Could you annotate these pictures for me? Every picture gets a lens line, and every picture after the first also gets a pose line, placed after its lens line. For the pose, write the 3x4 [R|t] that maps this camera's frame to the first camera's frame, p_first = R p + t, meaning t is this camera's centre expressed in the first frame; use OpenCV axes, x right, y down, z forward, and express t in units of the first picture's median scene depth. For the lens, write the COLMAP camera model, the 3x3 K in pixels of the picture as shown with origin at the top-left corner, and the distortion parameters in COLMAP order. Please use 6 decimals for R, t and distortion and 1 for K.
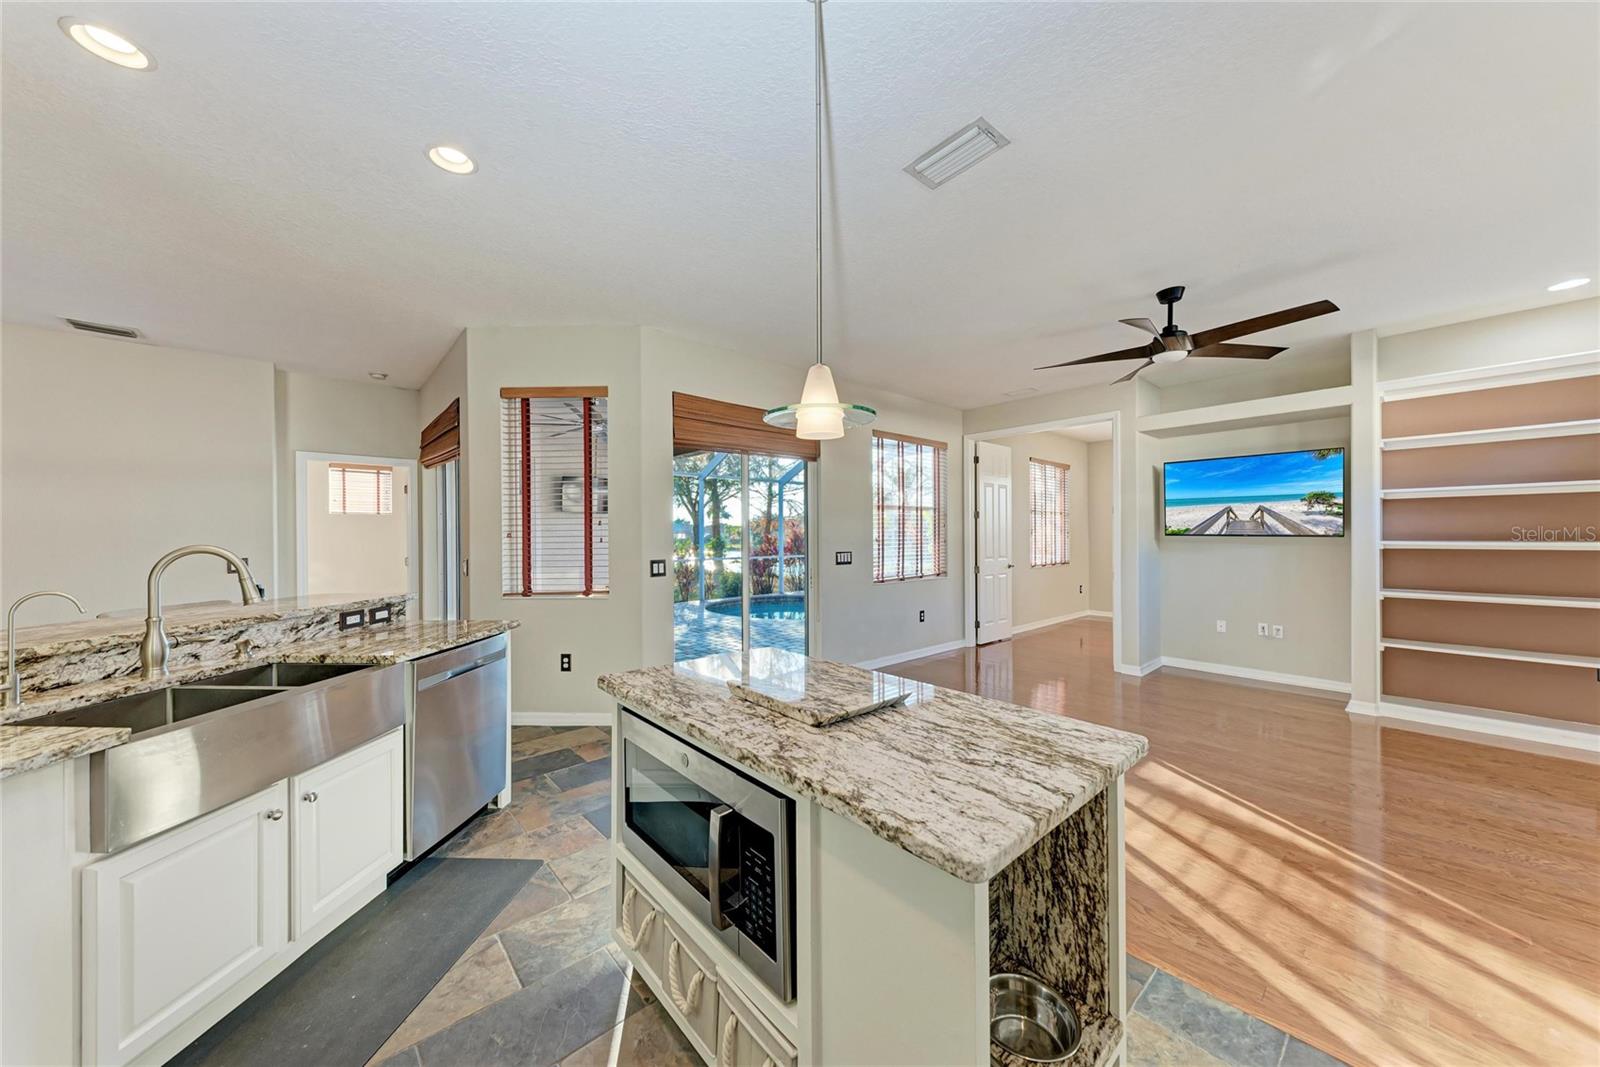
lens RADIAL K [[547.7, 0, 791.0], [0, 547.7, 537.9], [0, 0, 1]] dist [0.012193, -0.003236]
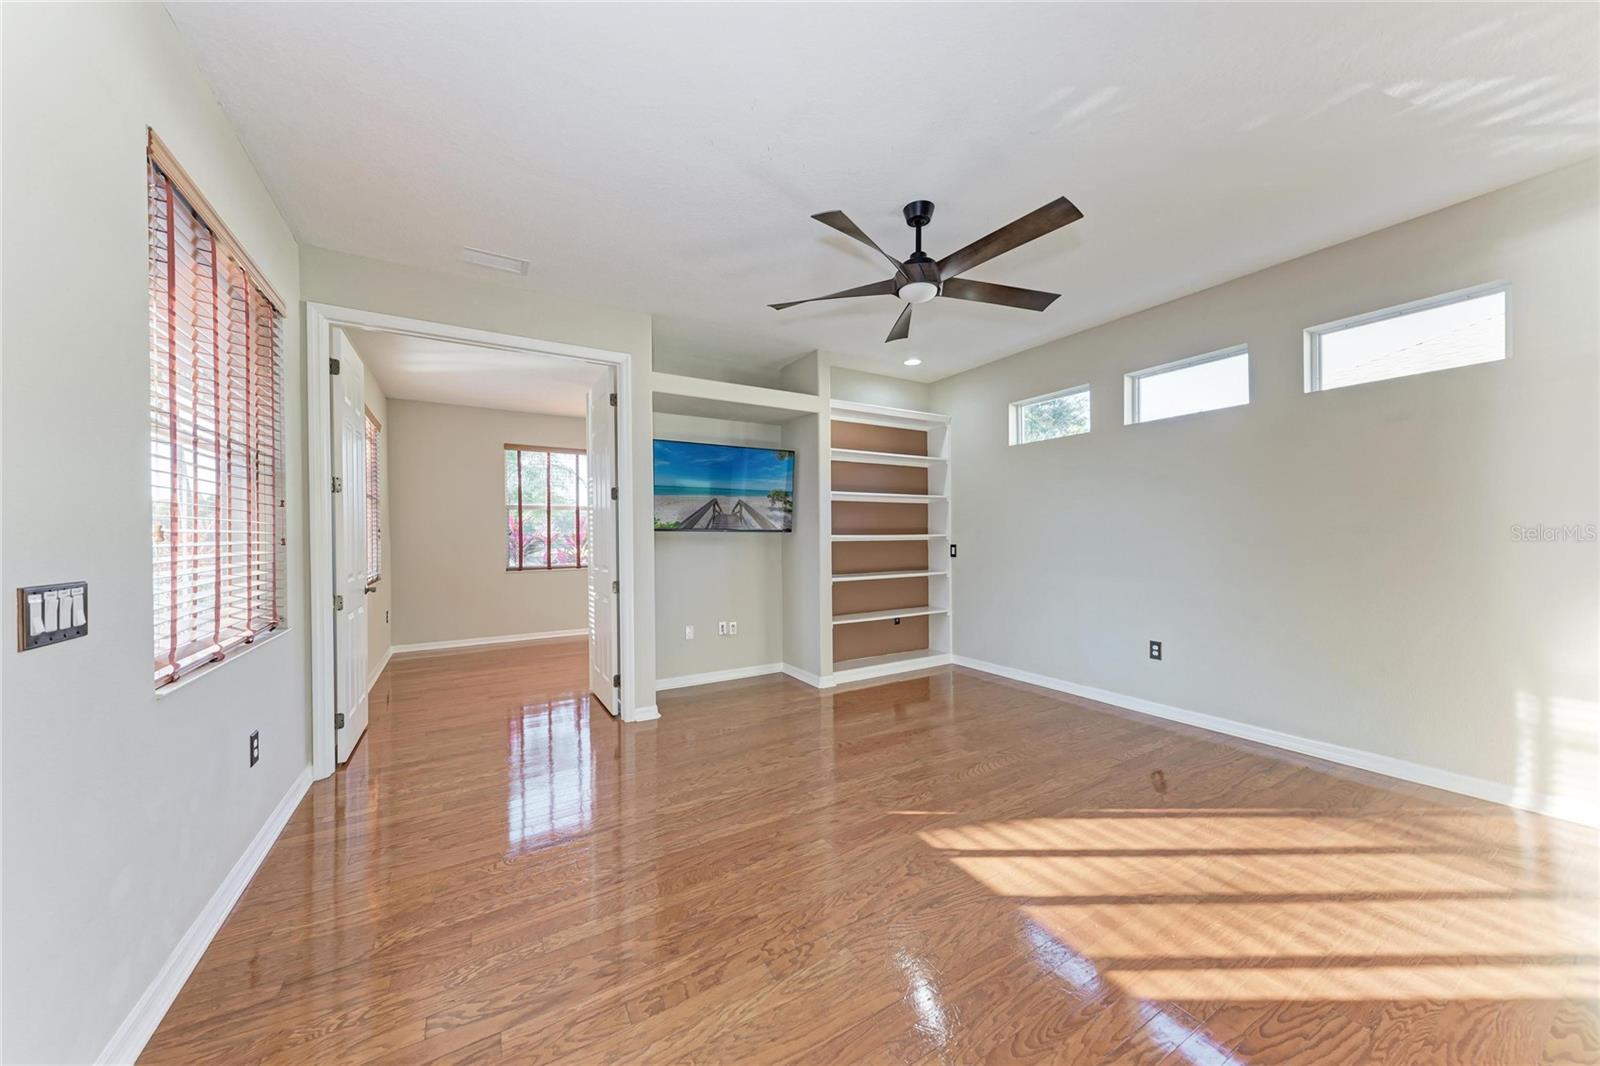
lens RADIAL K [[547.7, 0, 803.2], [0, 547.7, 537.6], [0, 0, 1]] dist [0.012193, -0.003236]
pose [[0.163971, 0.000867, 0.986465, -0.081850], [0.010003, 0.999947, -0.002542, 0.012386], [-0.986414, 0.010284, 0.163954, 0.785967]]
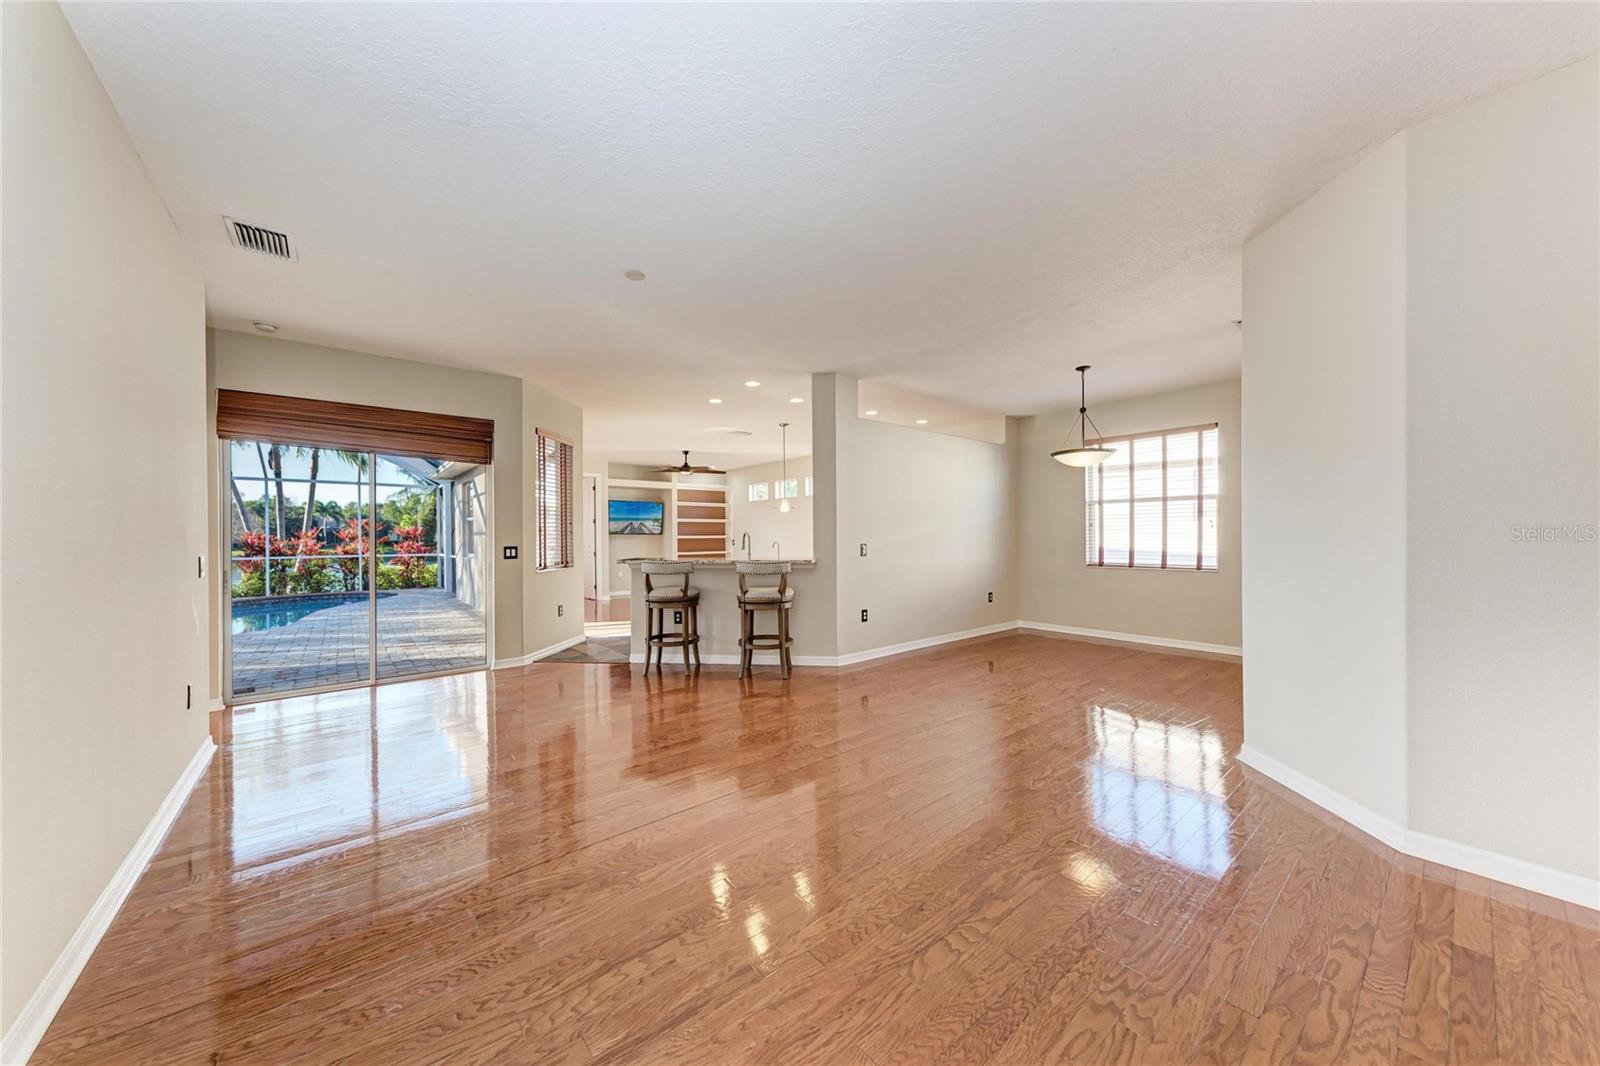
lens RADIAL K [[547.7, 0, 790.6], [0, 547.7, 533.5], [0, 0, 1]] dist [0.012193, -0.003236]
pose [[0.039376, 0.008894, 0.999185, -1.717306], [0.008759, 0.999919, -0.009246, 0.024106], [-0.999186, 0.009116, 0.039295, 0.239696]]
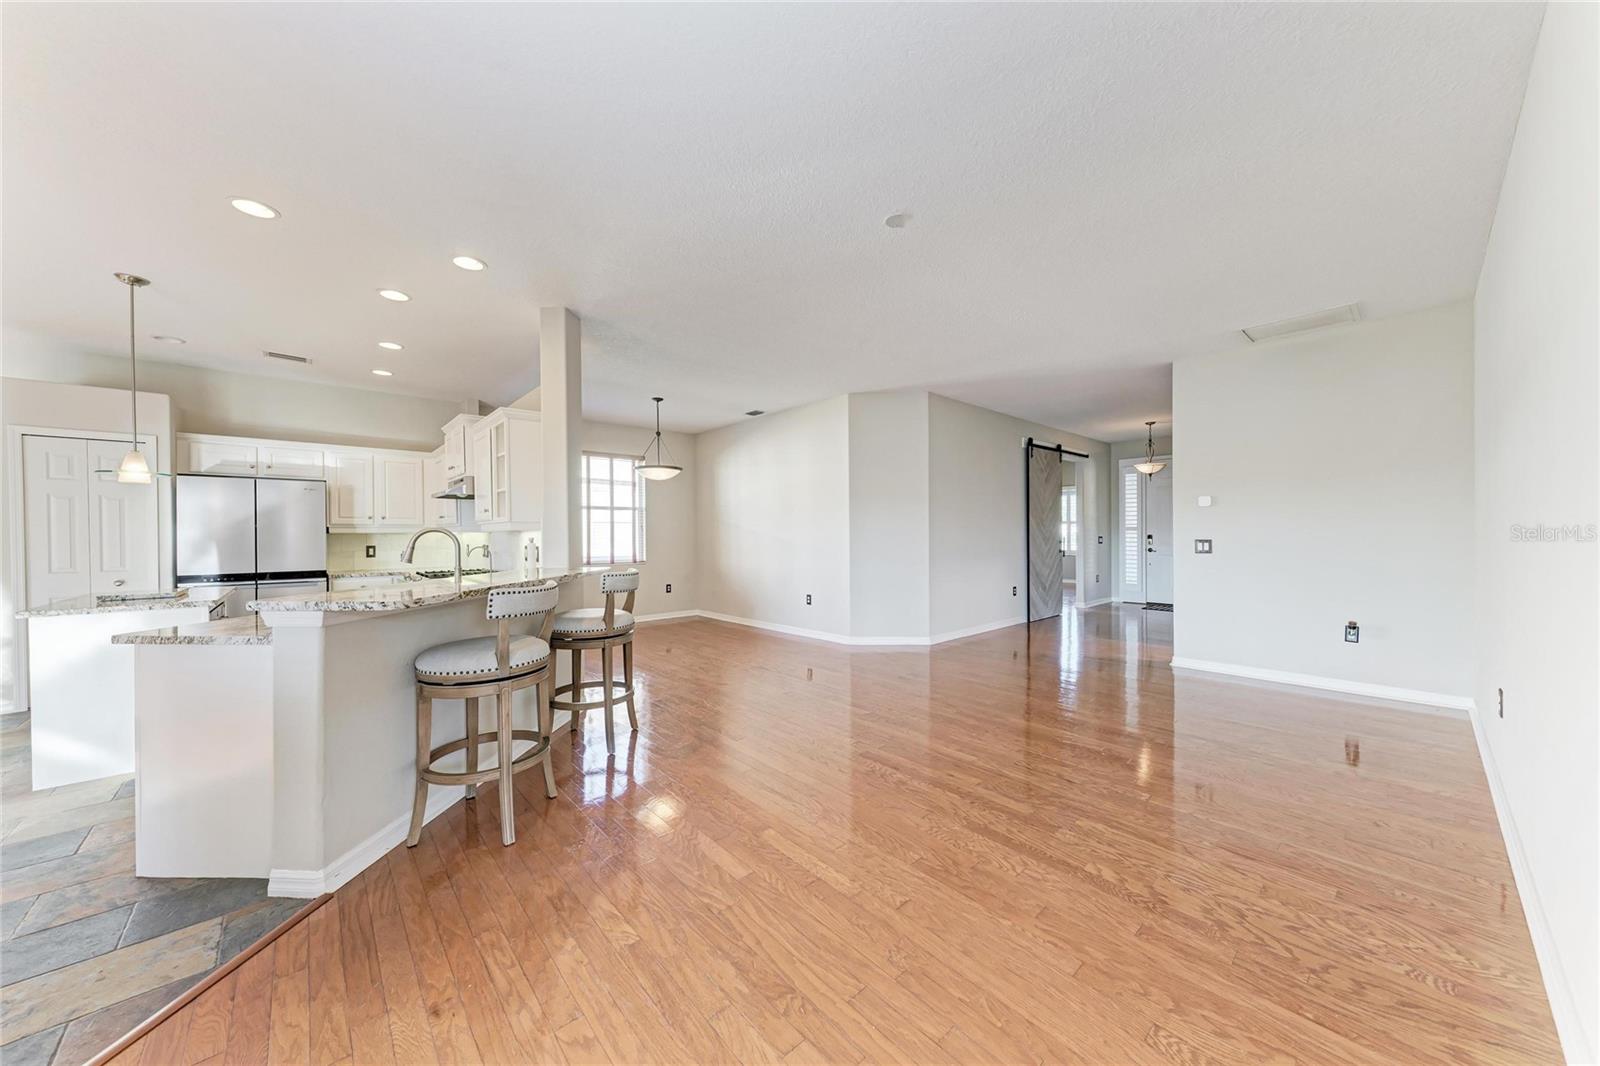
lens RADIAL K [[547.7, 0, 799.0], [0, 547.7, 538.3], [0, 0, 1]] dist [0.012193, -0.003236]
pose [[-0.999785, 0.014513, -0.014841, -0.866861], [0.014358, 0.999842, 0.010473, 0.017883], [0.014991, 0.010258, -0.999835, 1.092428]]
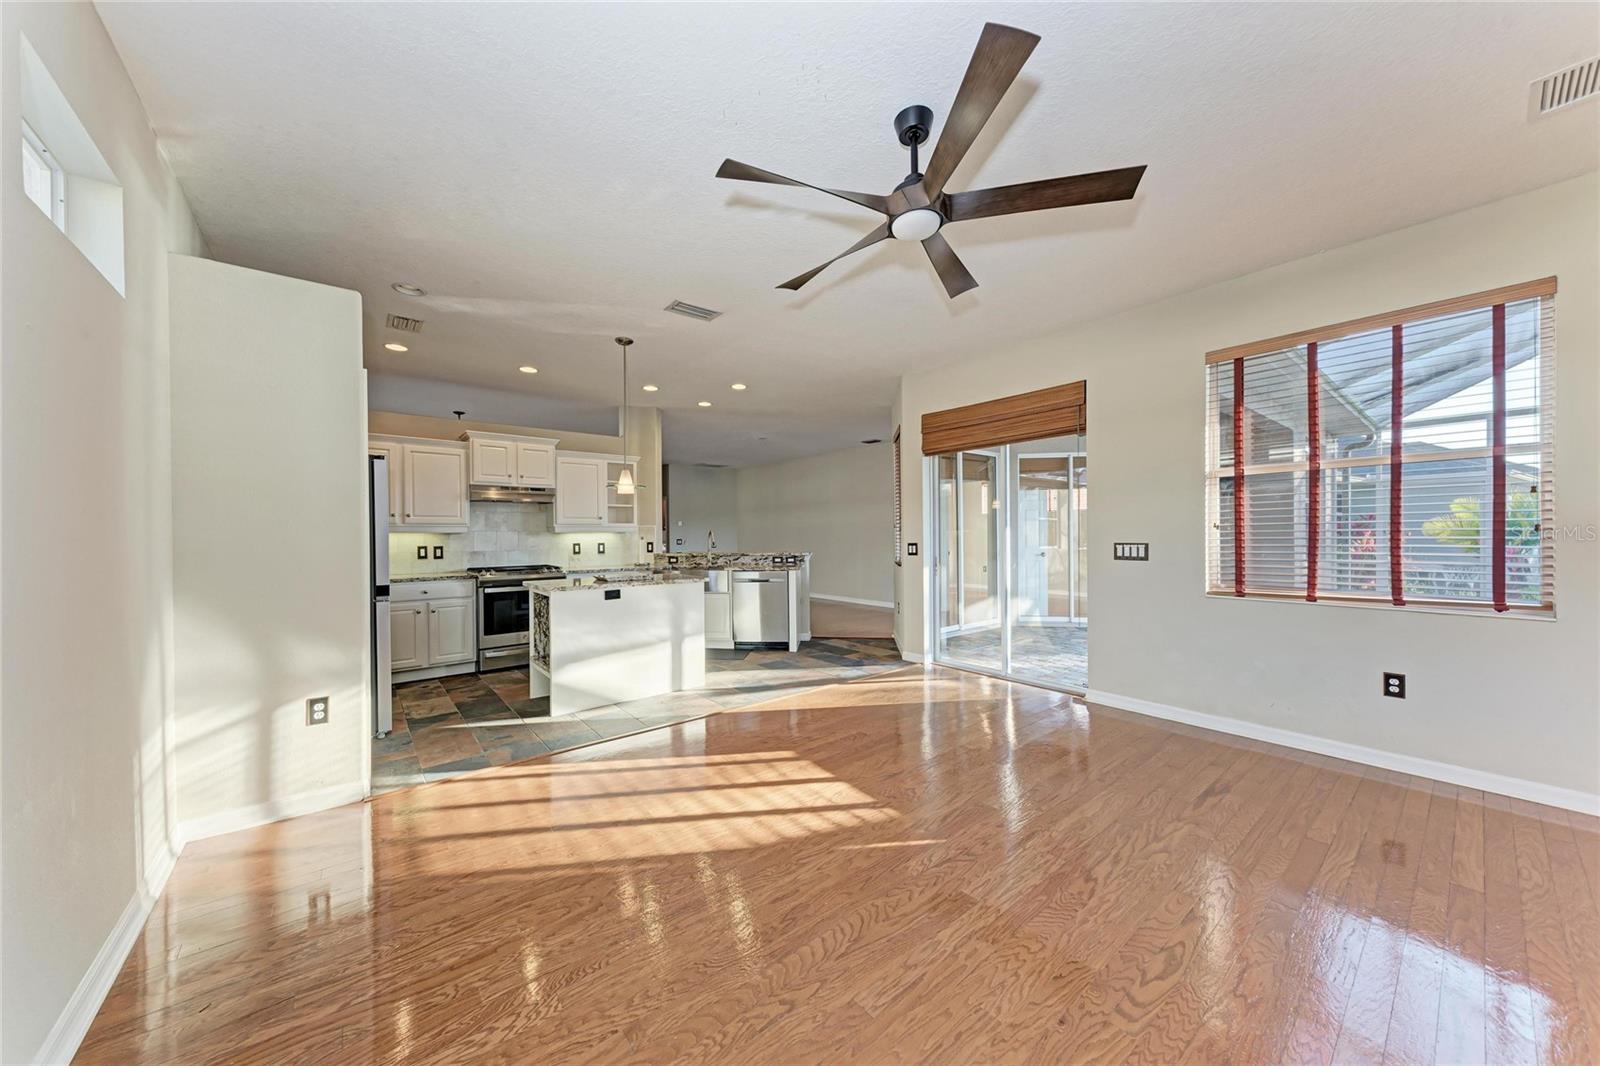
lens RADIAL K [[547.7, 0, 798.5], [0, 547.7, 537.0], [0, 0, 1]] dist [0.012193, -0.003236]
pose [[-0.034853, 0.011487, -0.999326, 0.998159], [0.006063, 0.999918, 0.011282, 0.007348], [0.999374, -0.005666, -0.034920, 0.673978]]
